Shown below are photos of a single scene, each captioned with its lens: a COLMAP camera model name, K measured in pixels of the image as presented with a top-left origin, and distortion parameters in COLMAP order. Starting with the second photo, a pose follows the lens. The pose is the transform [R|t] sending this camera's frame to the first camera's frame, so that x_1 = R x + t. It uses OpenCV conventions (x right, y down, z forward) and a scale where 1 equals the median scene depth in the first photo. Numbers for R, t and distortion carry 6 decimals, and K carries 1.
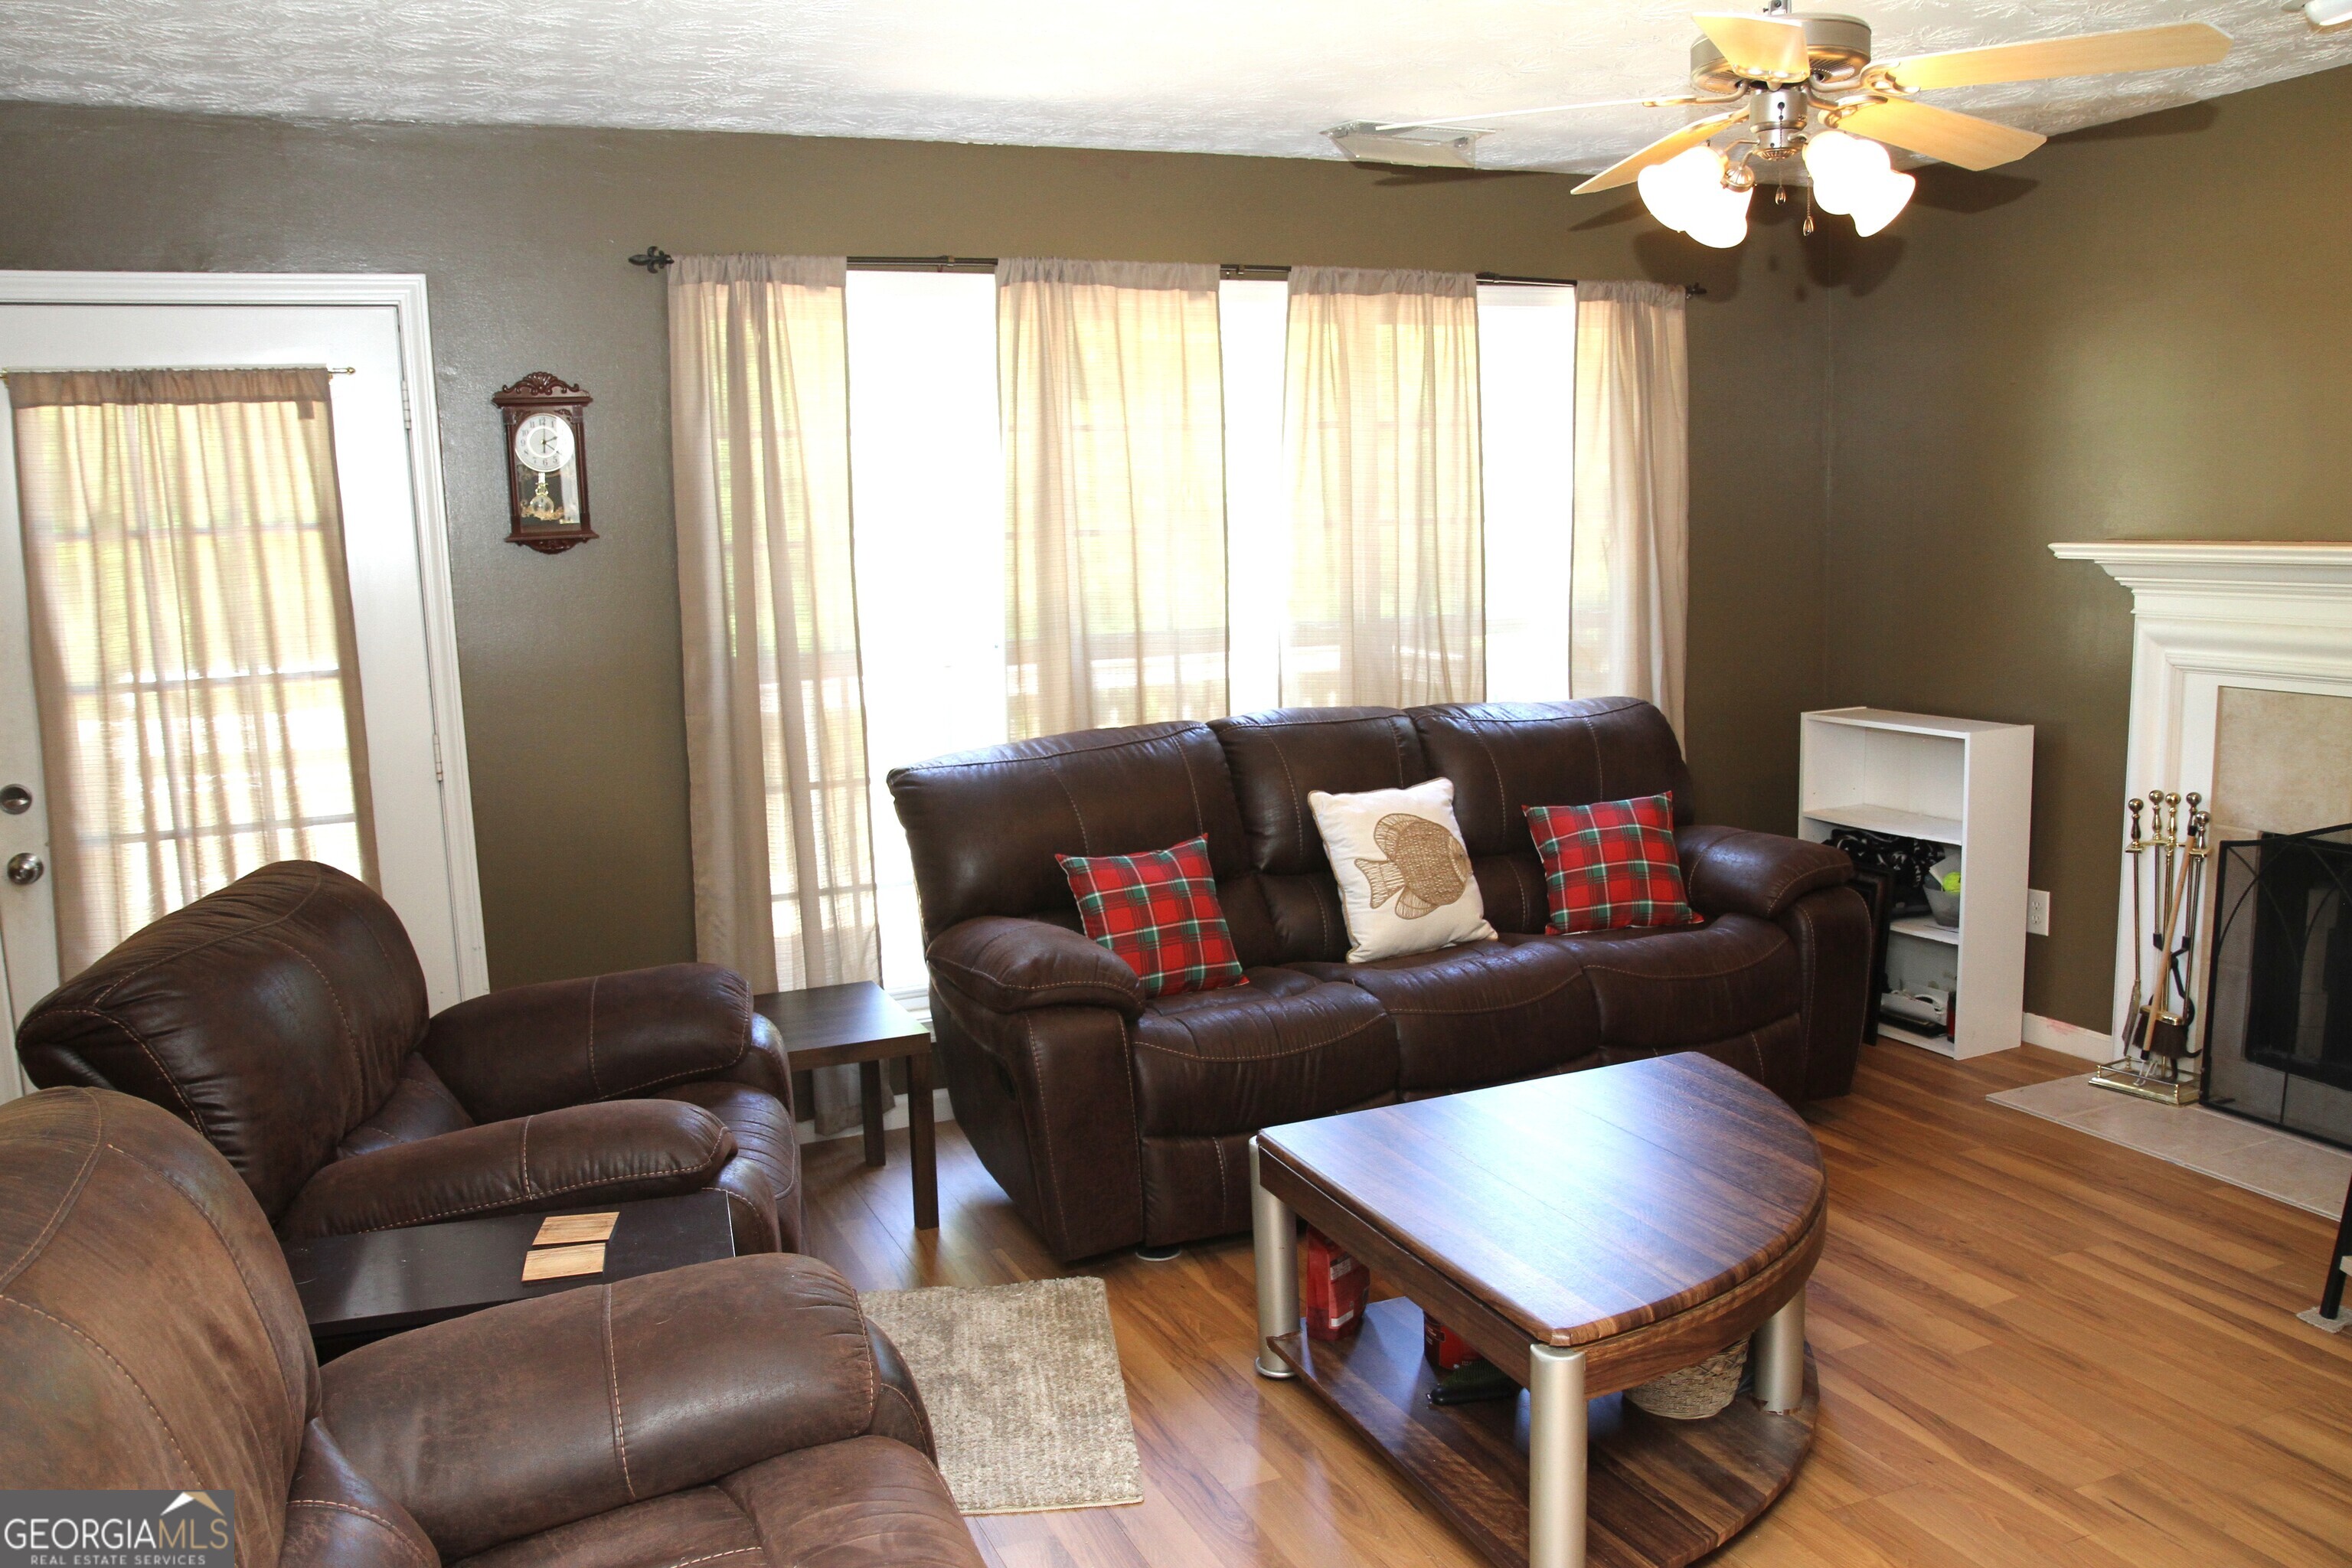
lens RADIAL K [[1840.1, 0, 1163.2], [0, 1840.1, 811.9], [0, 0, 1]] dist [-0.105393, 0.115488]
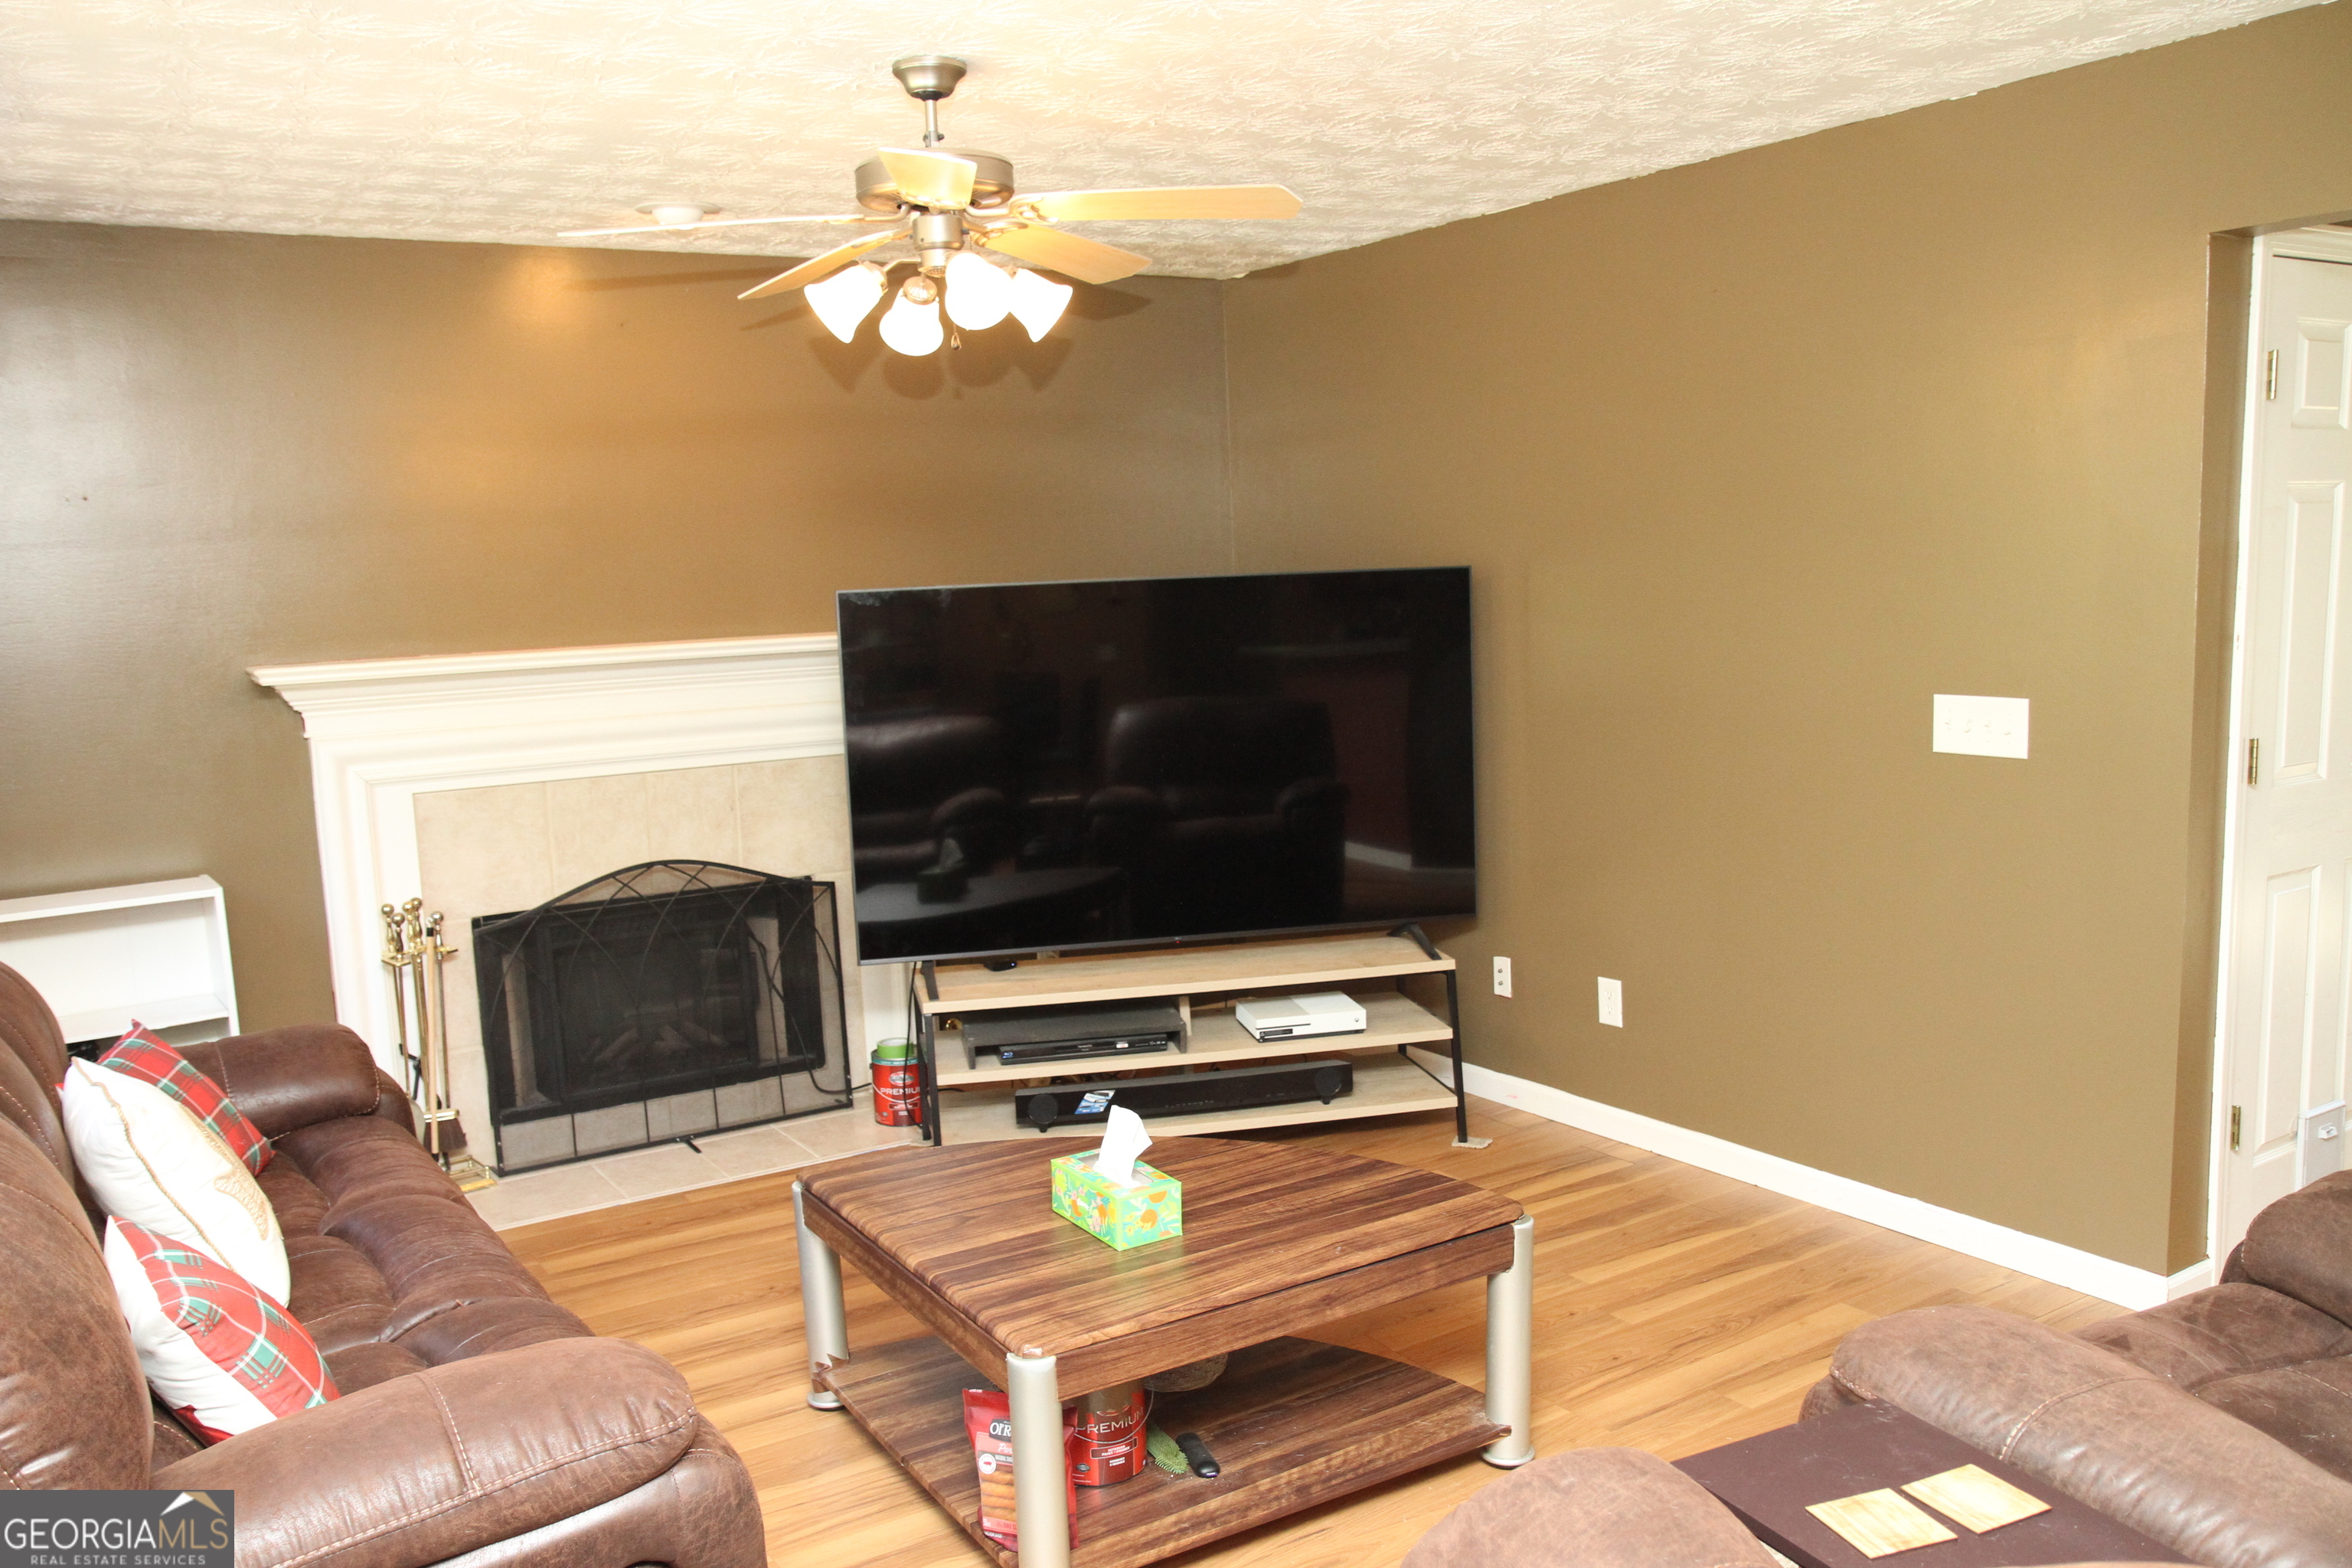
lens RADIAL K [[1840.7, 0, 1171.0], [0, 1840.7, 819.8], [0, 0, 1]] dist [-0.102827, 0.113010]
pose [[-0.168670, -0.101595, 0.980423, -0.518924], [0.203171, 0.969731, 0.135440, -0.106610], [-0.964506, 0.222038, -0.142923, 0.716286]]
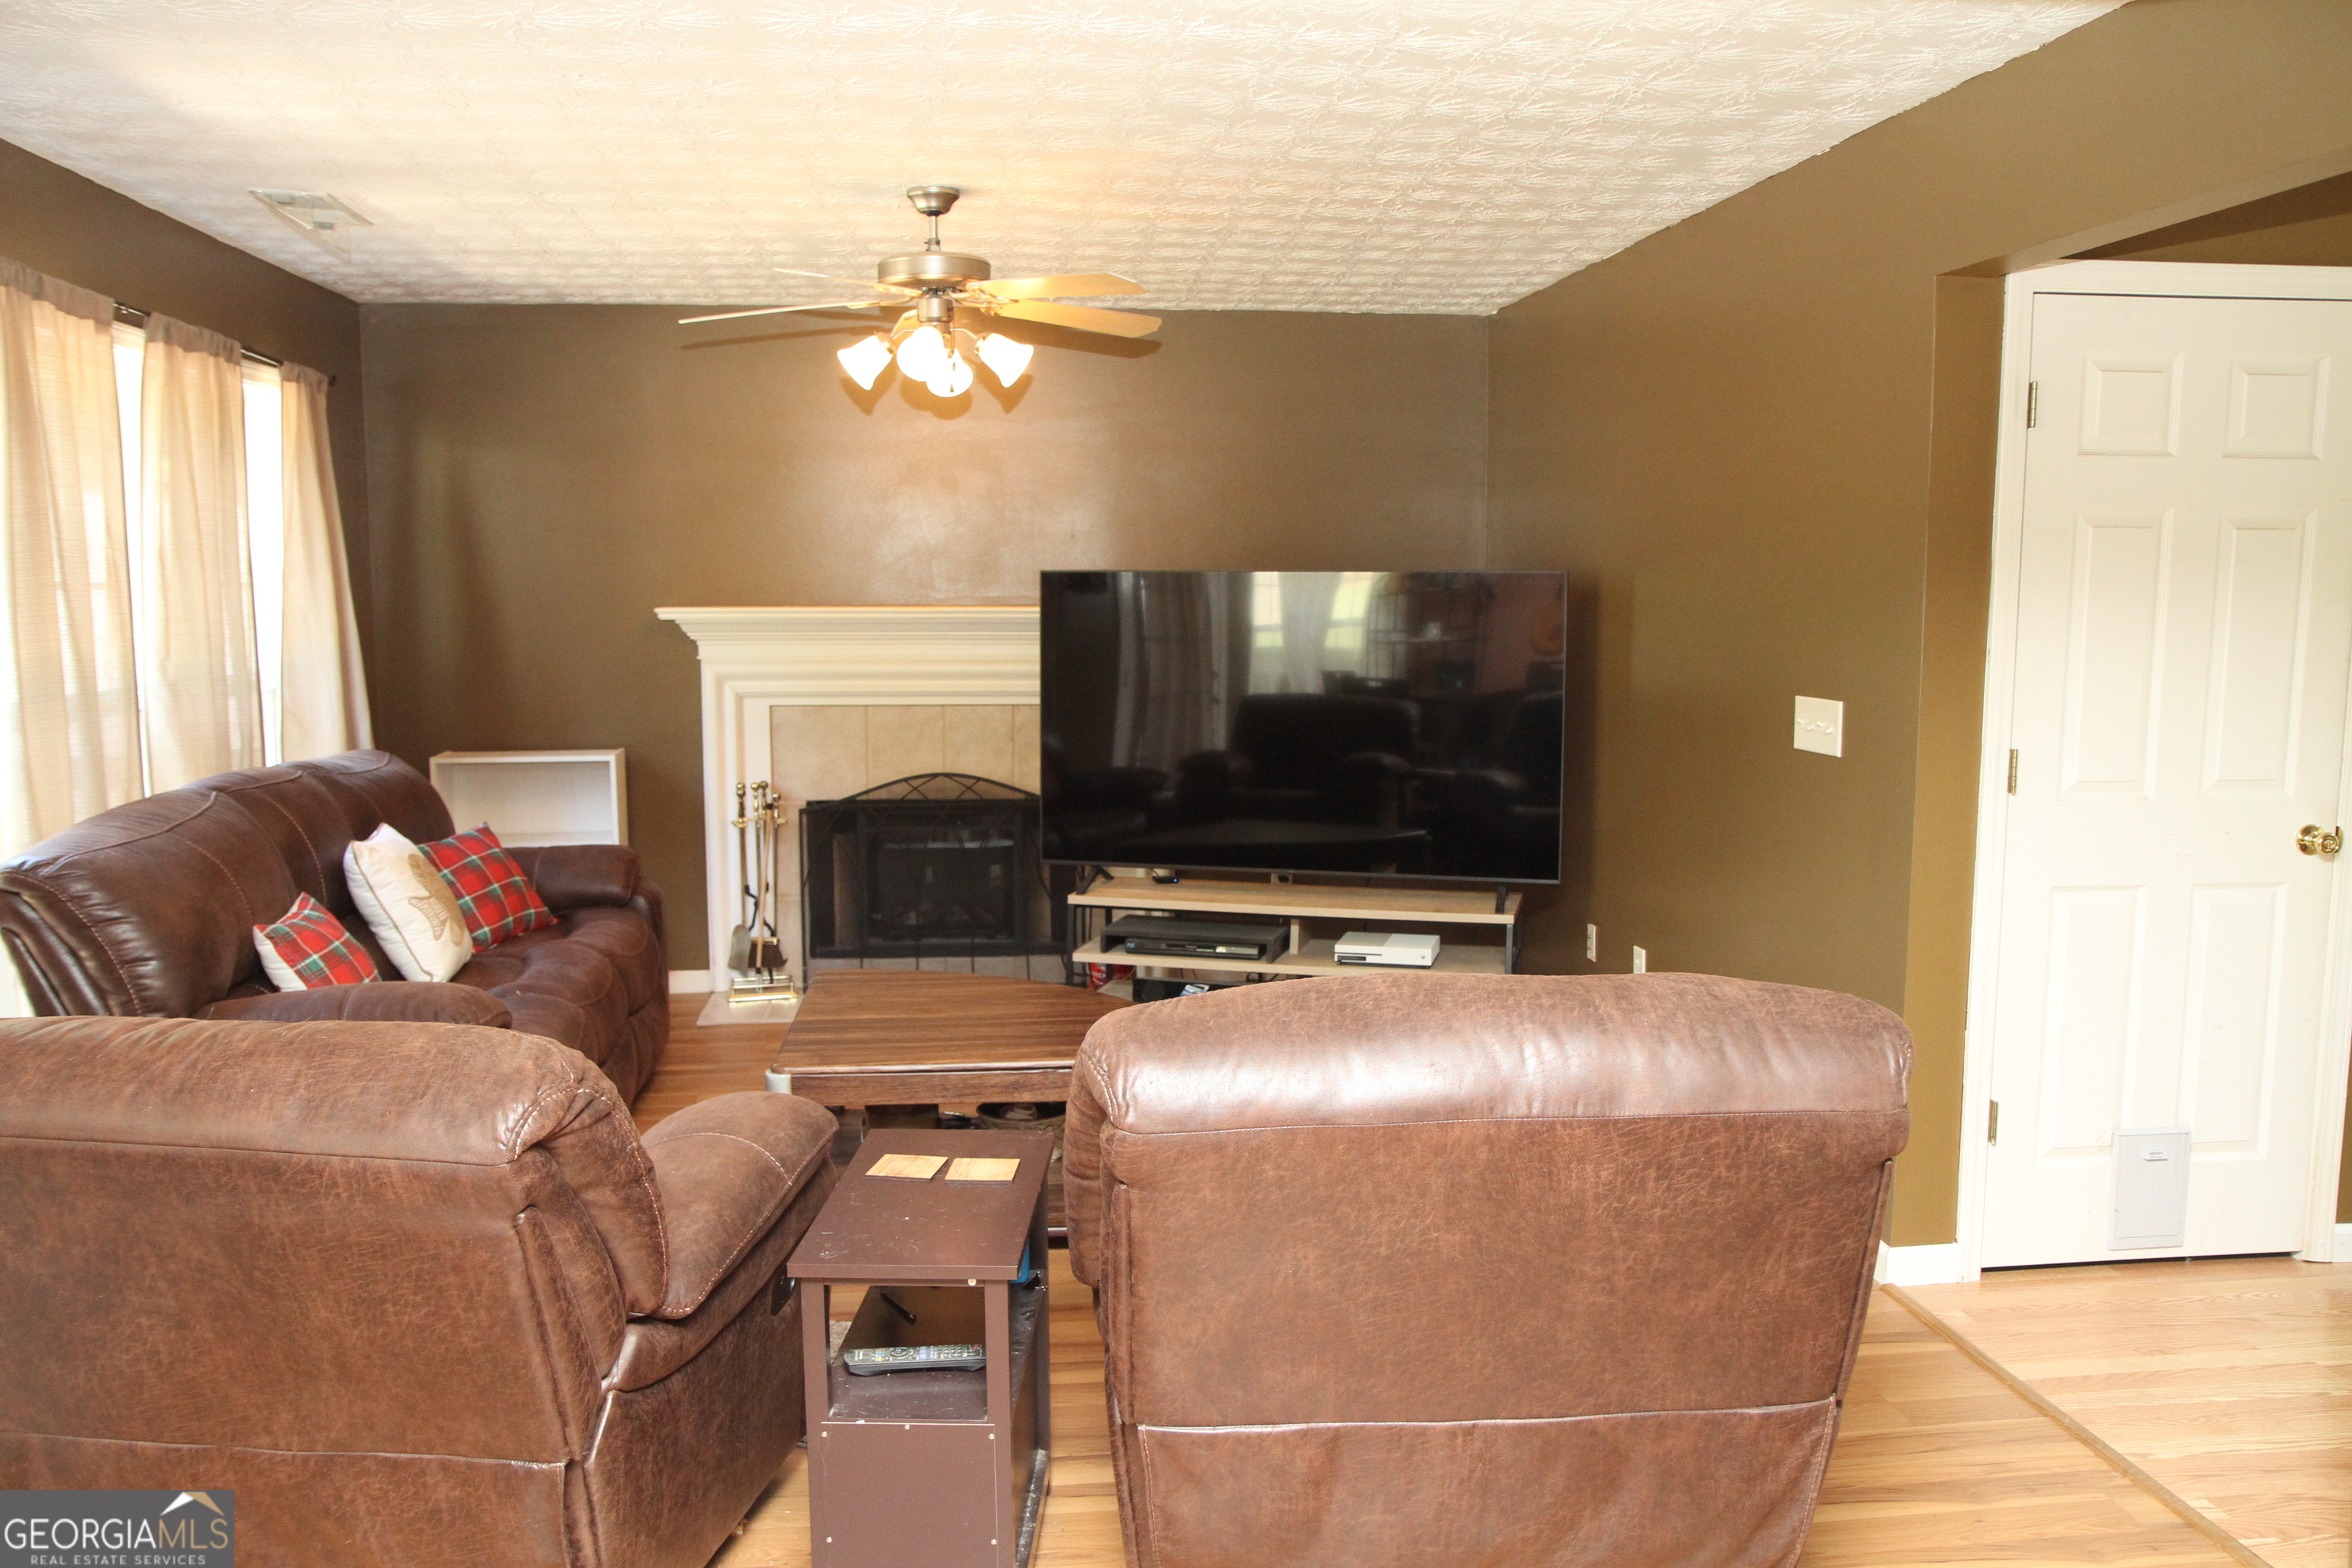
lens RADIAL K [[1840.1, 0, 1163.2], [0, 1840.1, 811.9], [0, 0, 1]] dist [-0.105393, 0.115488]
pose [[0.287406, -0.088552, 0.953707, -0.725121], [0.148354, 0.987816, 0.047012, -0.007544], [-0.946250, 0.127975, 0.297042, 0.268221]]
